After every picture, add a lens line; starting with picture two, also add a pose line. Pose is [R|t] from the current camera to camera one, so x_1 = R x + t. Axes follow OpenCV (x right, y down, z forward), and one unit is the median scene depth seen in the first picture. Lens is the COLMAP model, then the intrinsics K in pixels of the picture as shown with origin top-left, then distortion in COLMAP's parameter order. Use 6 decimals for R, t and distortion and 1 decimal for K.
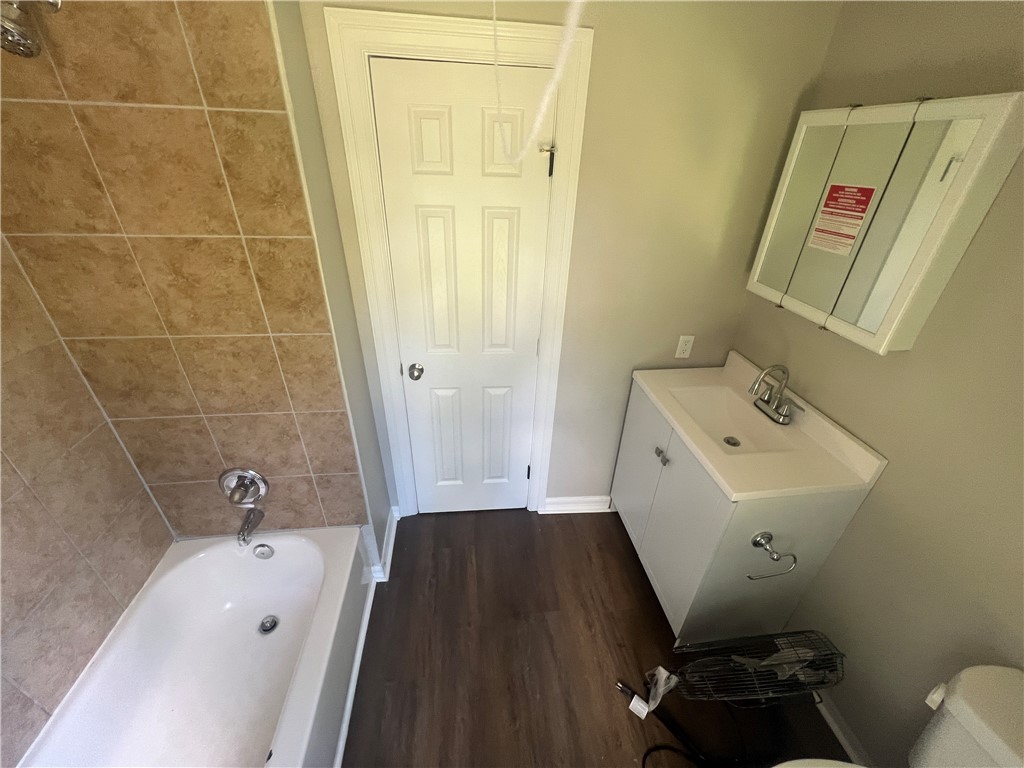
lens RADIAL K [[412.9, 0, 508.7], [0, 412.9, 383.2], [0, 0, 1]] dist [-0.000023, 0.000311]
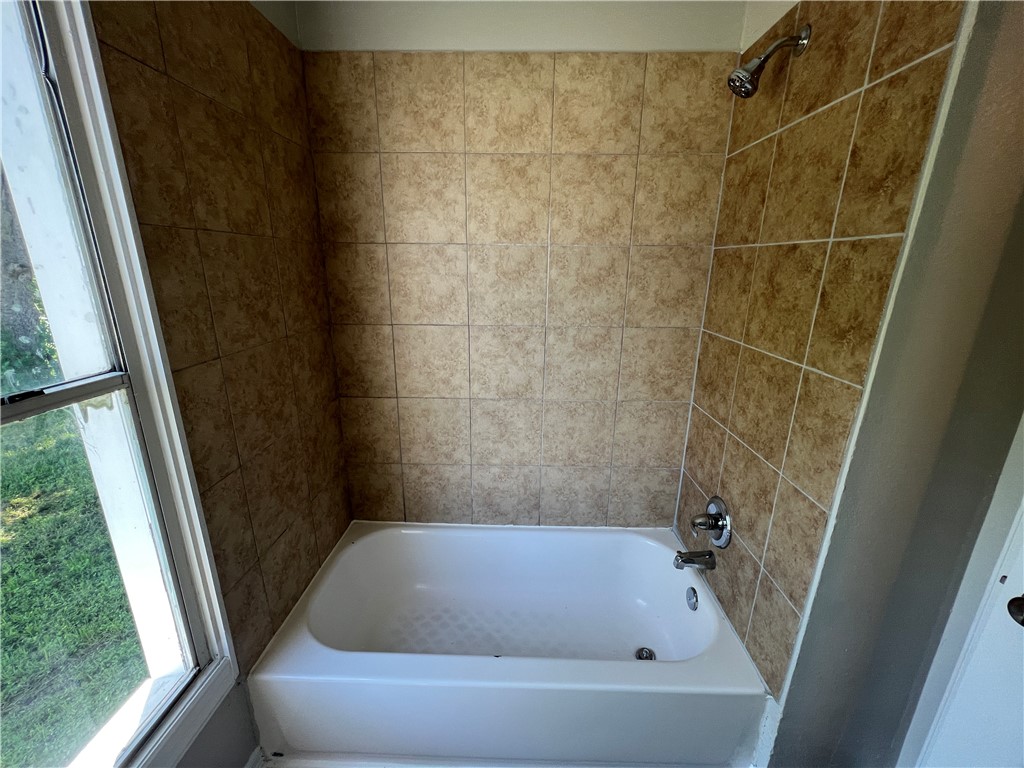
lens RADIAL K [[412.9, 0, 508.9], [0, 412.9, 385.8], [0, 0, 1]] dist [-0.000023, 0.000311]
pose [[-0.150333, 0.247214, -0.957228, 0.270257], [-0.505950, 0.812594, 0.289320, -0.030756], [0.849361, 0.527804, 0.002918, 0.541989]]
